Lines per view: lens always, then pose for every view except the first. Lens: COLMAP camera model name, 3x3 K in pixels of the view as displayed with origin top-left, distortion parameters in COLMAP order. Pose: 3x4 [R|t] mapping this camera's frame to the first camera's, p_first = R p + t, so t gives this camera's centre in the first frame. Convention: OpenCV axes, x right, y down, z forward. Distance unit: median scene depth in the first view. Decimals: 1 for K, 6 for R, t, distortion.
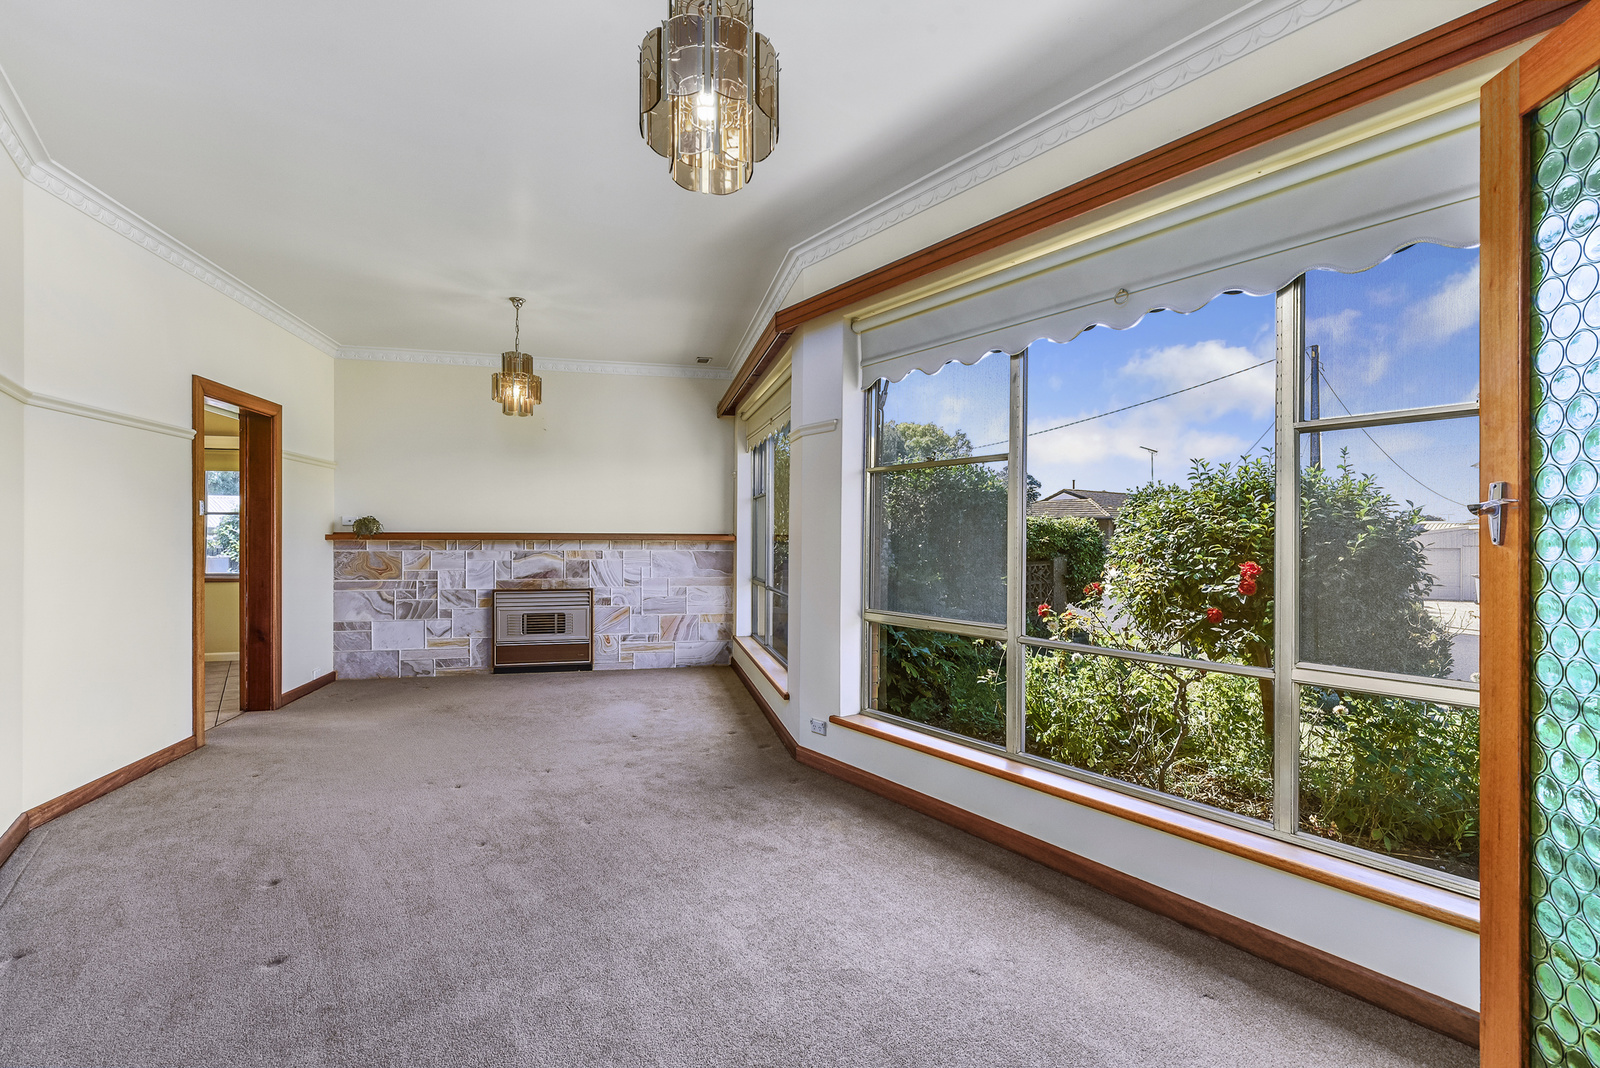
lens RADIAL K [[720.7, 0, 798.8], [0, 720.7, 533.1], [0, 0, 1]] dist [0.000866, 0.000024]
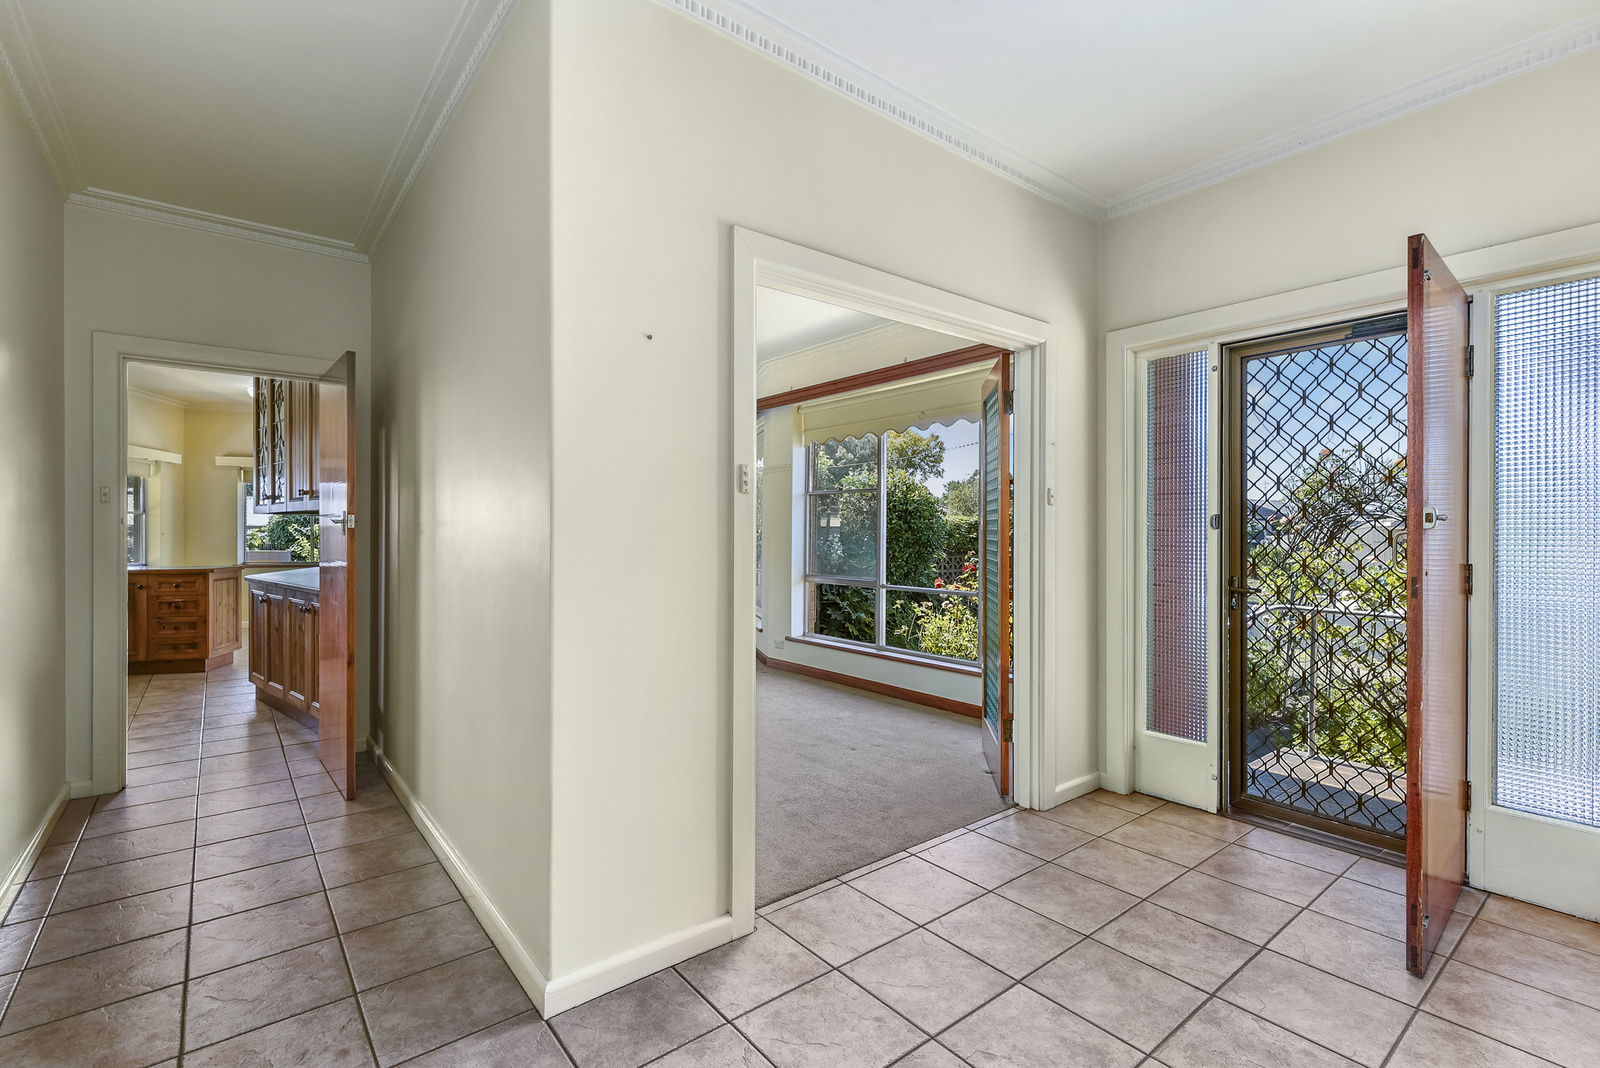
lens RADIAL K [[720.7, 0, 801.1], [0, 720.7, 533.1], [0, 0, 1]] dist [0.000866, 0.000024]
pose [[0.999475, 0.001767, 0.032352, 0.023933], [-0.001864, 0.999994, 0.002982, 0.002533], [-0.032347, -0.003040, 0.999472, -0.704431]]
